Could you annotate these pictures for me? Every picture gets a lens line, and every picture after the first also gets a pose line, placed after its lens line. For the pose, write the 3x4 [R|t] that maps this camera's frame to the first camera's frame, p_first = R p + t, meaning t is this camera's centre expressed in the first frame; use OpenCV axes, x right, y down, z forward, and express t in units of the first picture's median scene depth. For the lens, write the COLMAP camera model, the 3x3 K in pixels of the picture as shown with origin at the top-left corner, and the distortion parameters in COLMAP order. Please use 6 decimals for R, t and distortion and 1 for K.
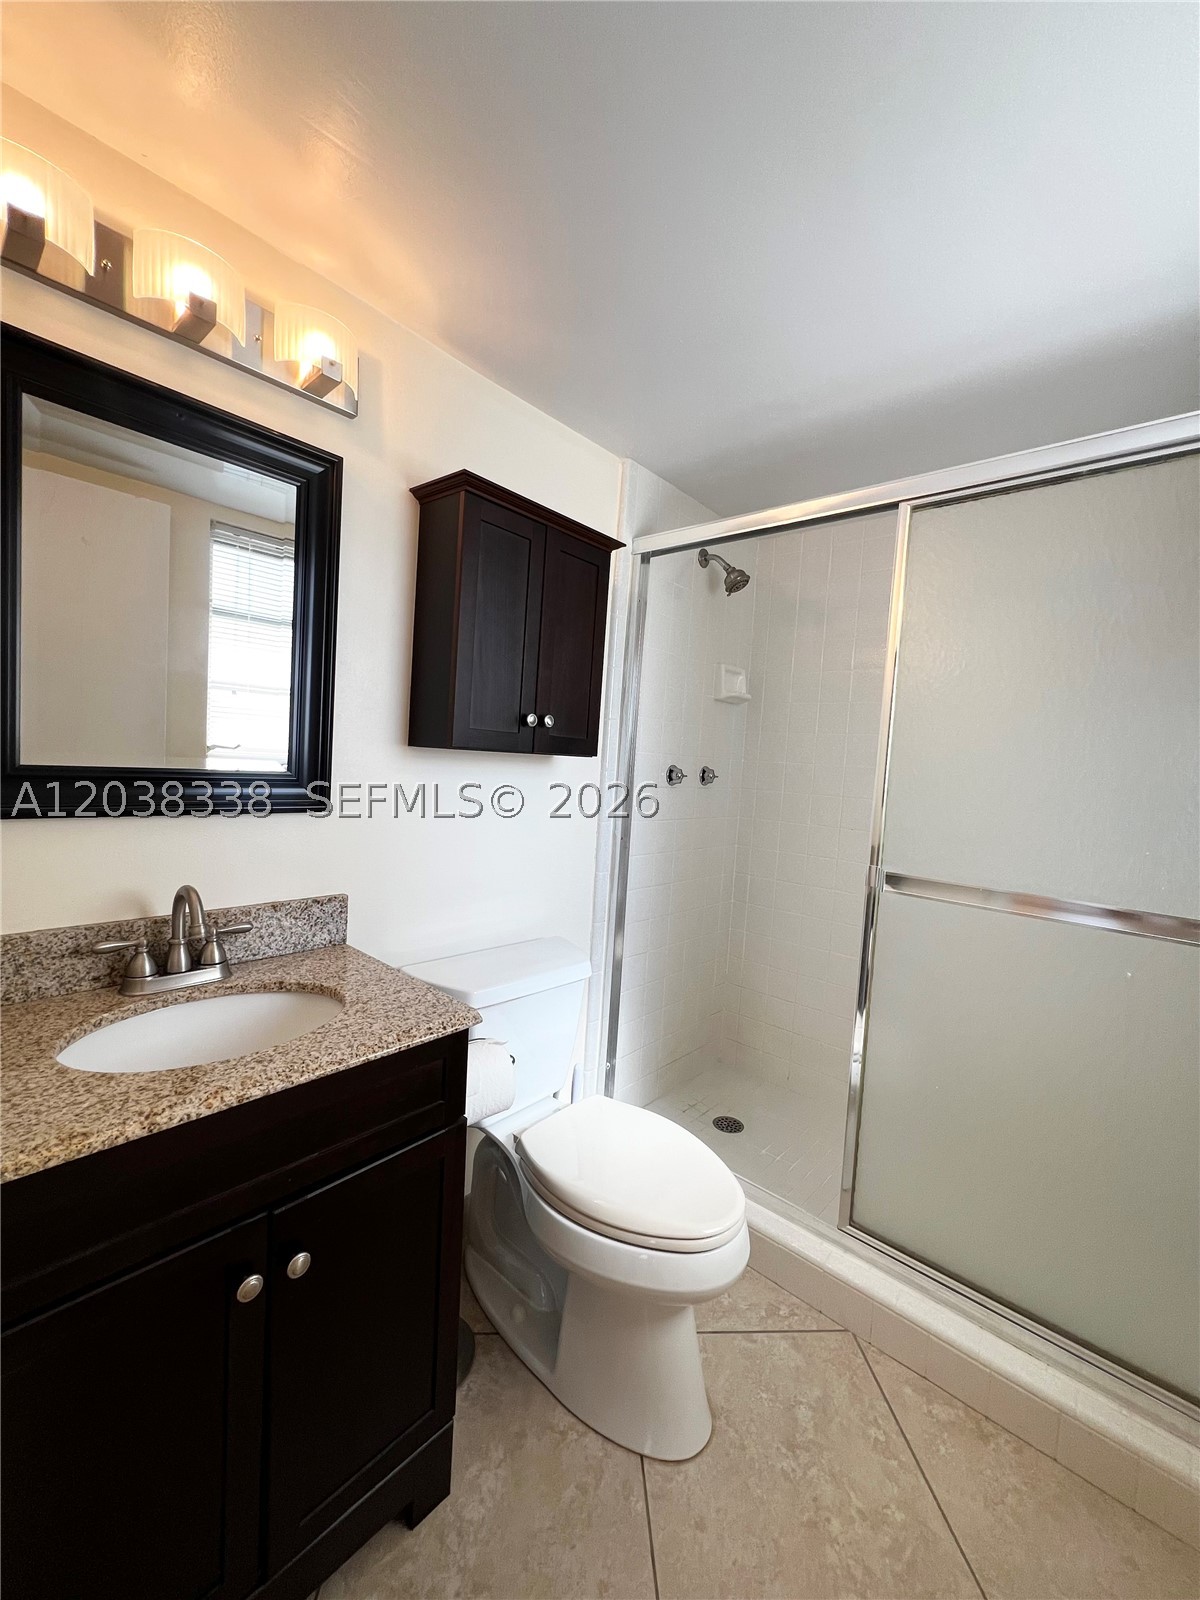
lens RADIAL K [[641.4, 0, 604.7], [0, 641.4, 794.5], [0, 0, 1]] dist [-0.001031, 0.000247]
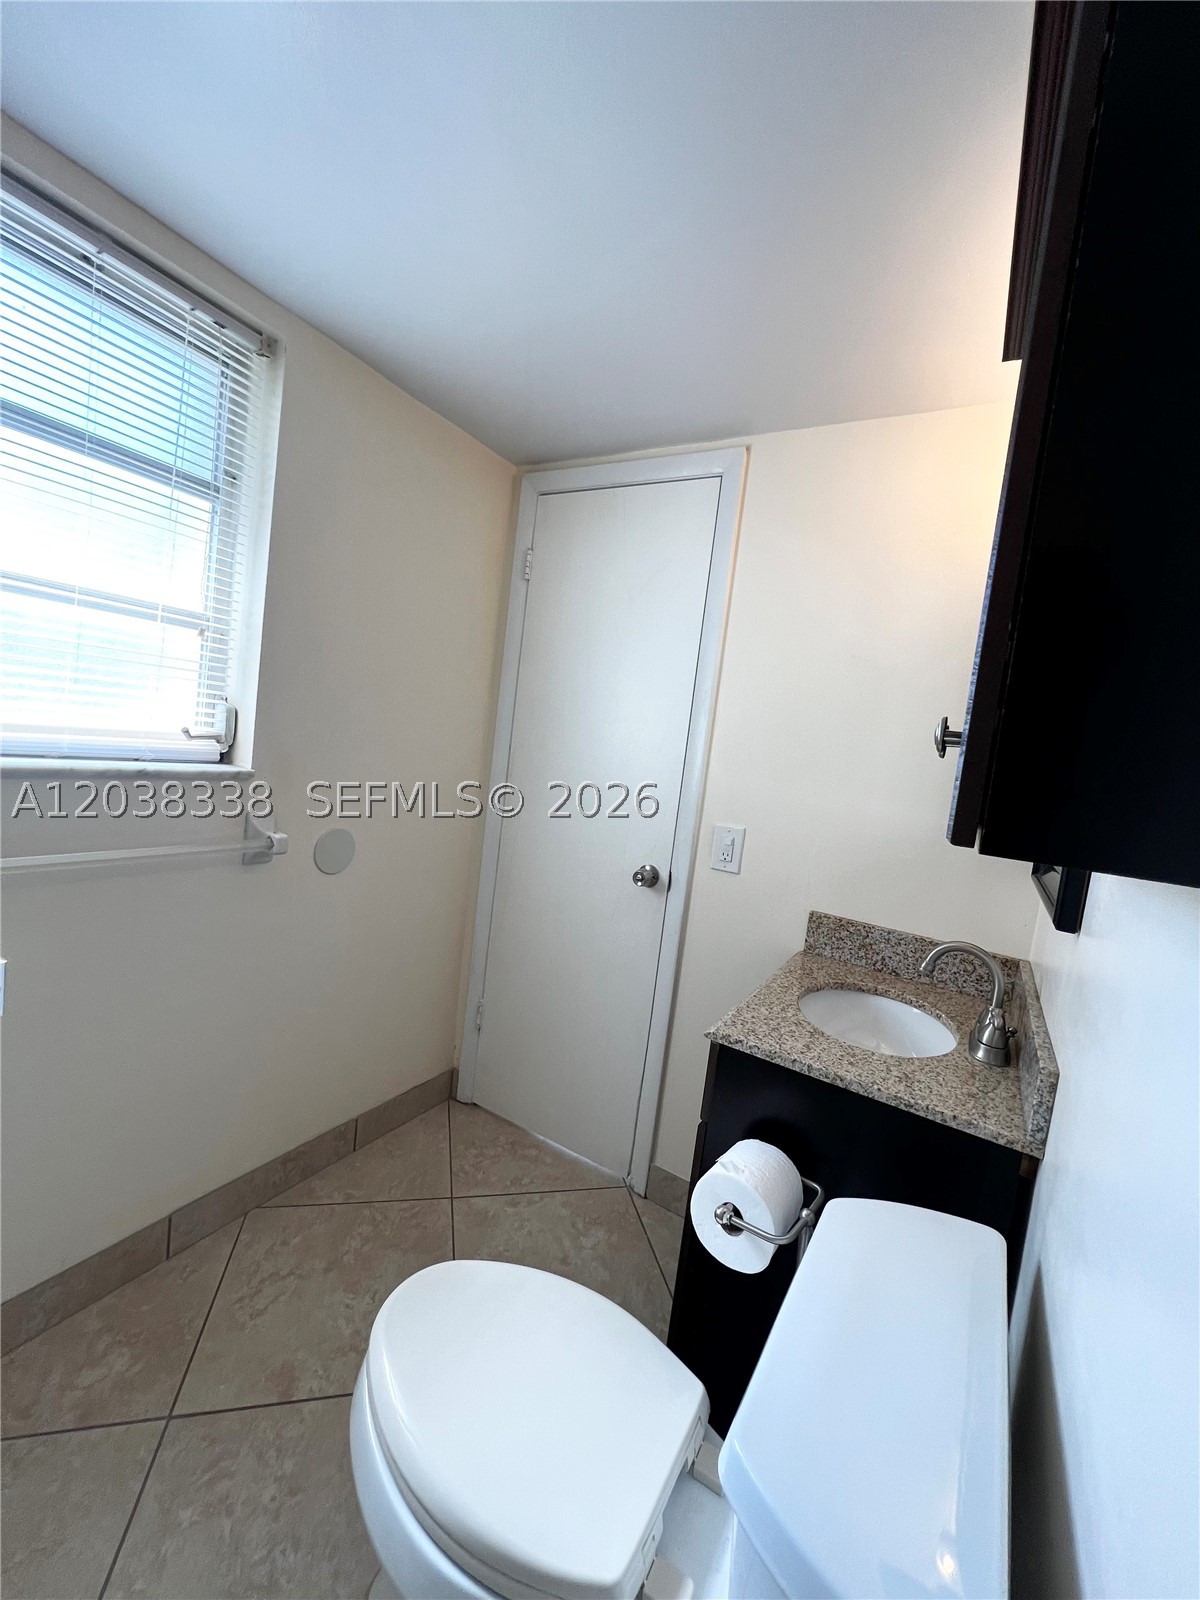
lens RADIAL K [[641.4, 0, 604.7], [0, 641.4, 794.5], [0, 0, 1]] dist [-0.001031, 0.000247]
pose [[-0.964609, -0.163298, -0.207034, 0.240360], [-0.191160, 0.973885, 0.122497, -0.125517], [0.181624, 0.157738, -0.970635, 1.878989]]
